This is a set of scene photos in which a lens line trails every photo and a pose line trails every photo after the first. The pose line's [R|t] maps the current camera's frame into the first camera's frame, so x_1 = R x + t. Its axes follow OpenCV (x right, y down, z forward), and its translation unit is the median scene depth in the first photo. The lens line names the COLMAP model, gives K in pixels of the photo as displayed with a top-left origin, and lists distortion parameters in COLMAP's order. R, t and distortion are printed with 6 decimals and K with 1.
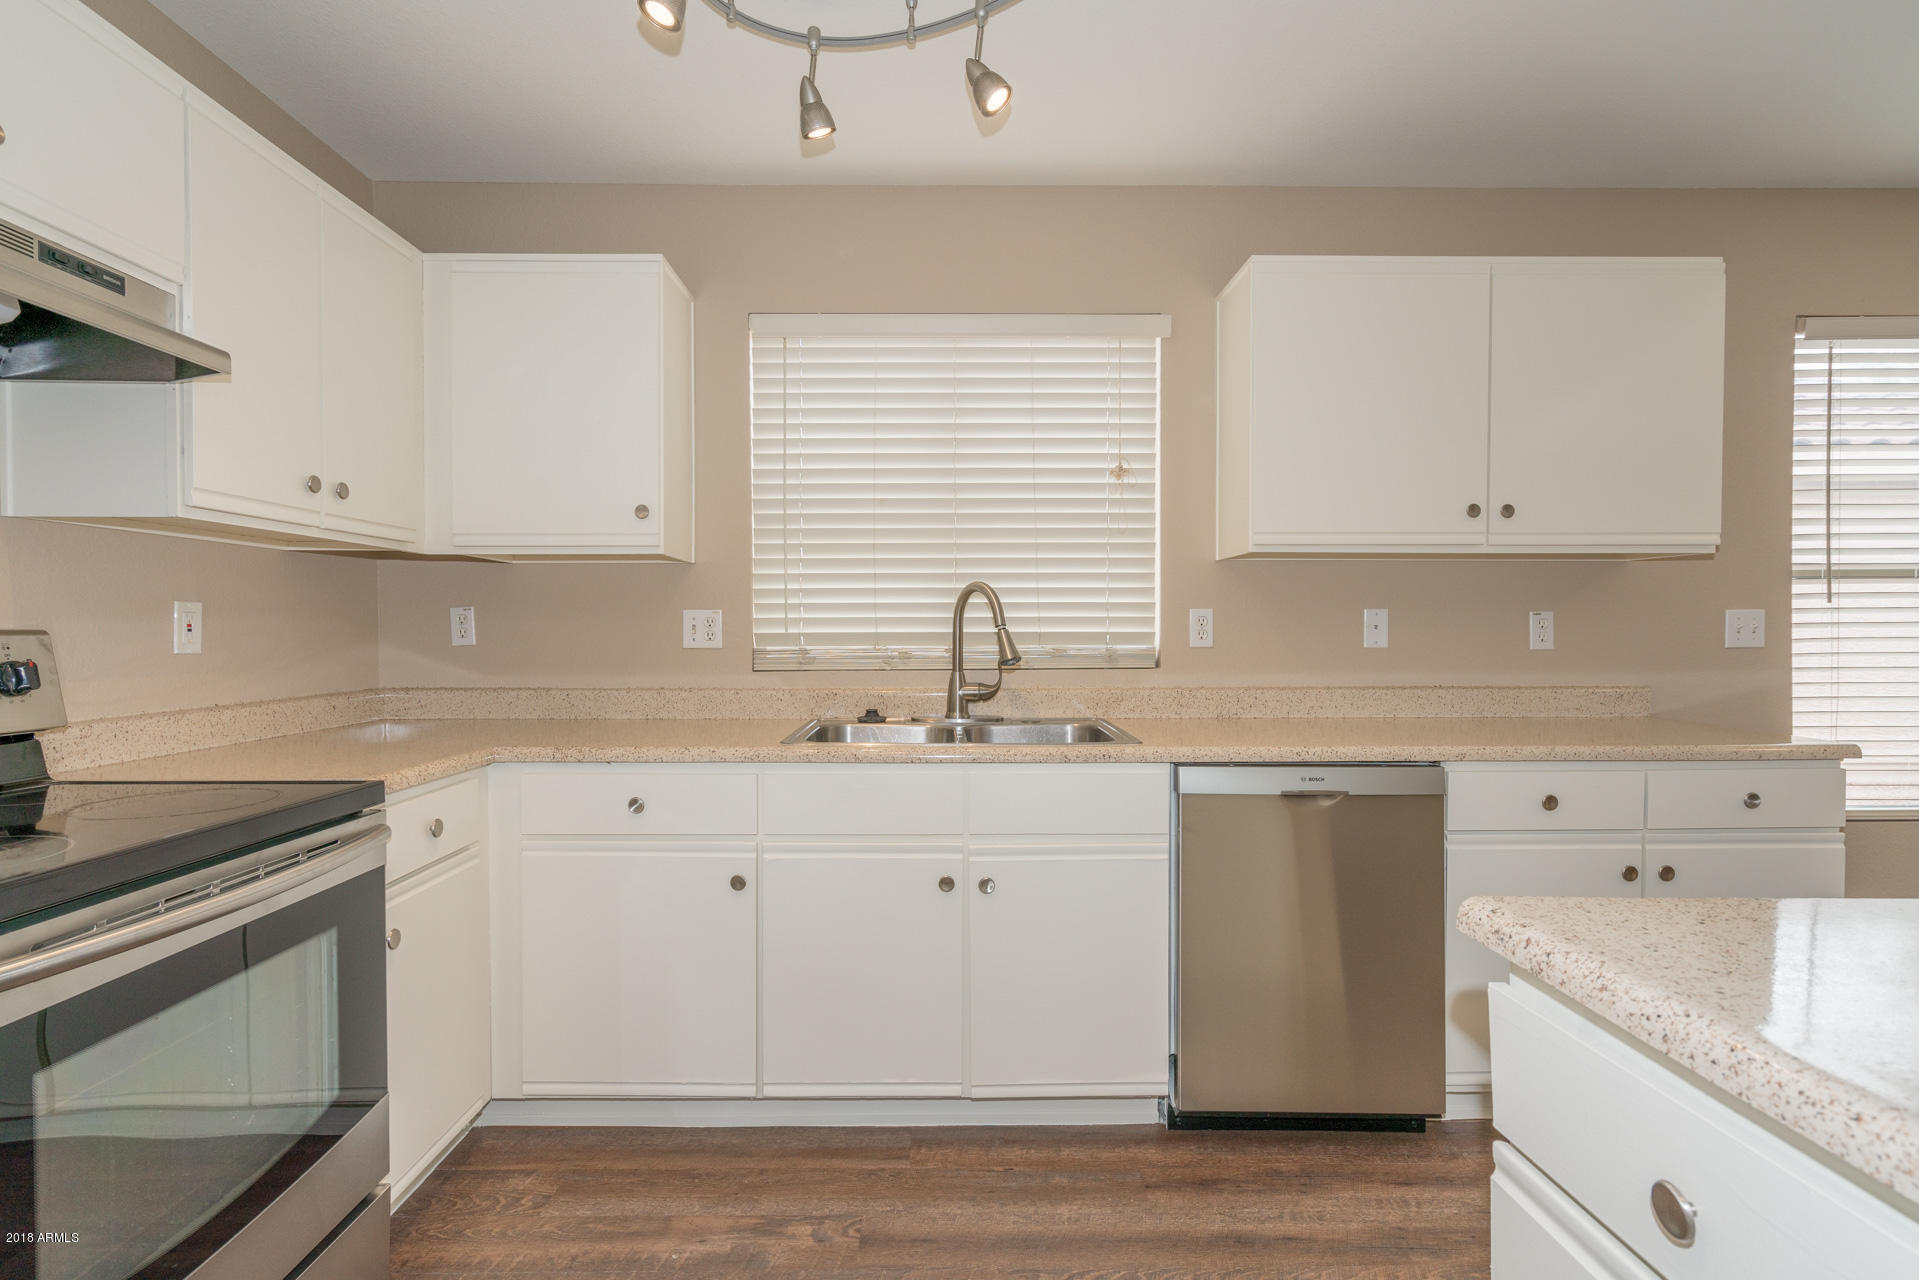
lens RADIAL K [[928.5, 0, 945.2], [0, 928.5, 642.7], [0, 0, 1]] dist [0.001499, 0.000383]
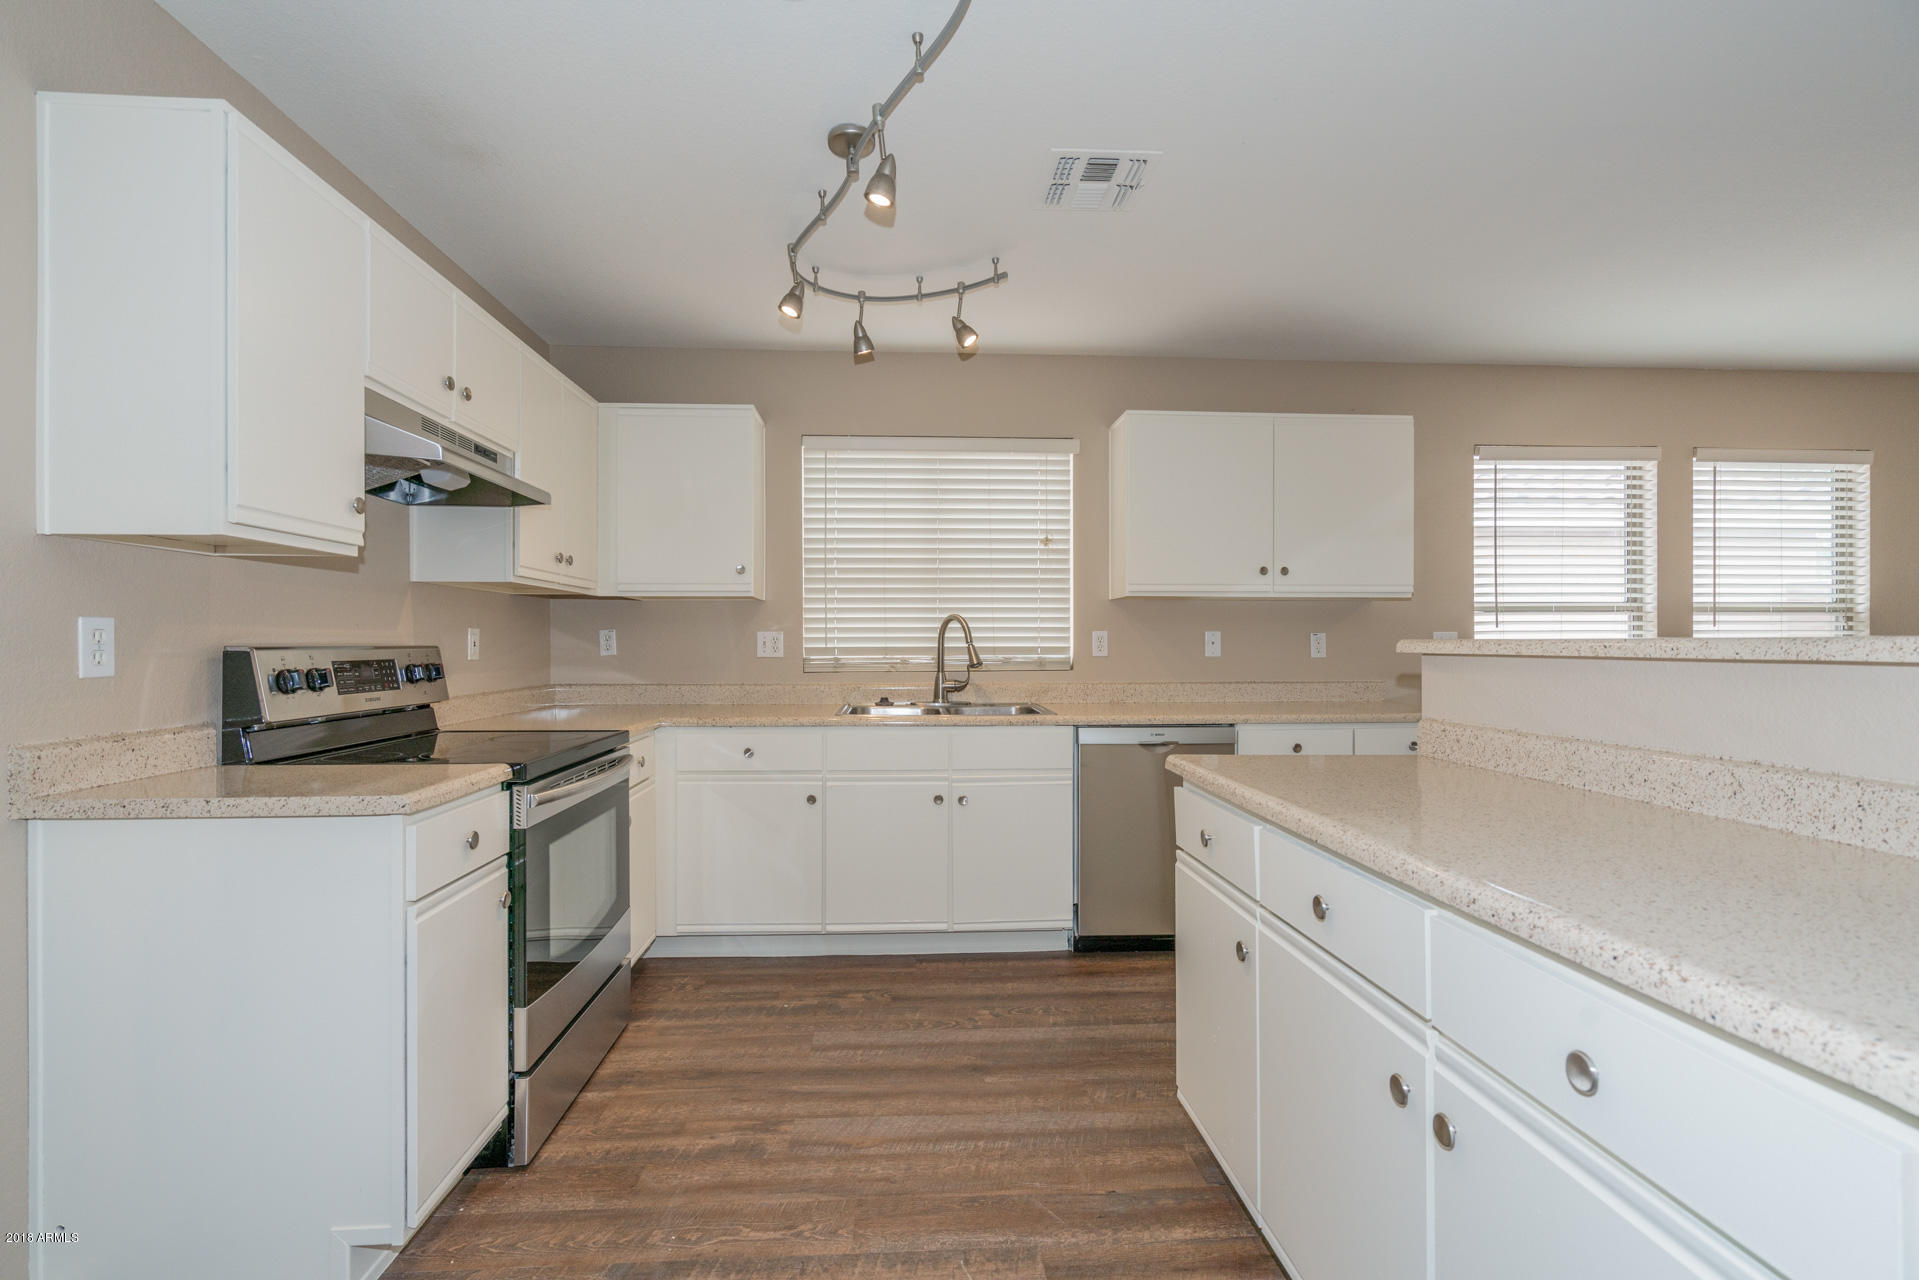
lens RADIAL K [[862.3, 0, 951.3], [0, 862.3, 644.2], [0, 0, 1]] dist [-0.003224, 0.000932]
pose [[0.998593, -0.000018, 0.053027, -0.051421], [0.000726, 0.999911, -0.013331, 0.004334], [-0.053022, 0.013351, 0.998504, -0.479496]]
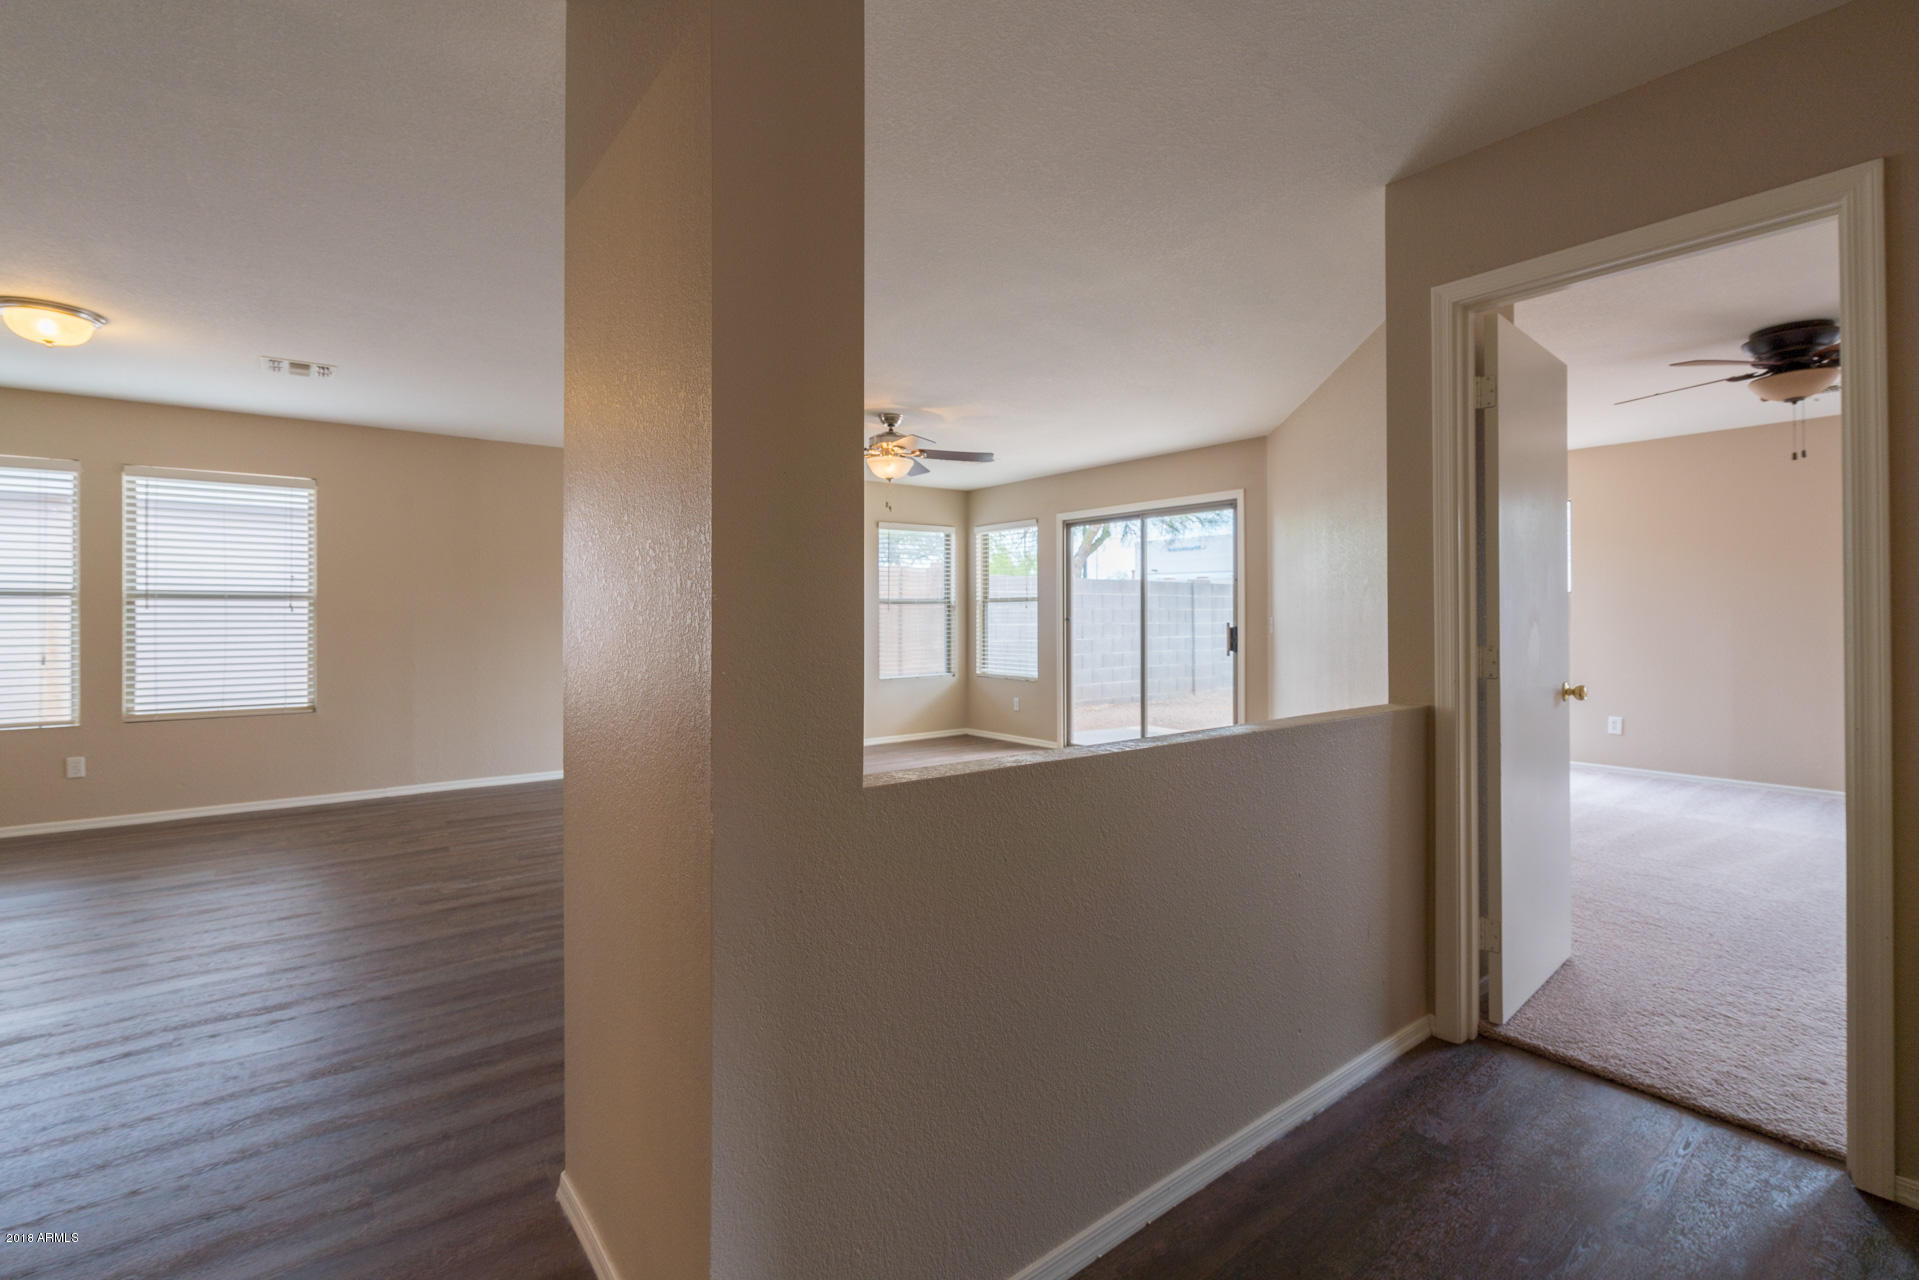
lens RADIAL K [[880.0, 0, 983.6], [0, 880.0, 607.0], [0, 0, 1]] dist [0.000020, 0.000328]
pose [[0.783331, 0.005129, 0.621583, 1.874940], [0.011647, 0.999669, -0.022926, 0.013625], [-0.621495, 0.025198, 0.783012, -1.815474]]
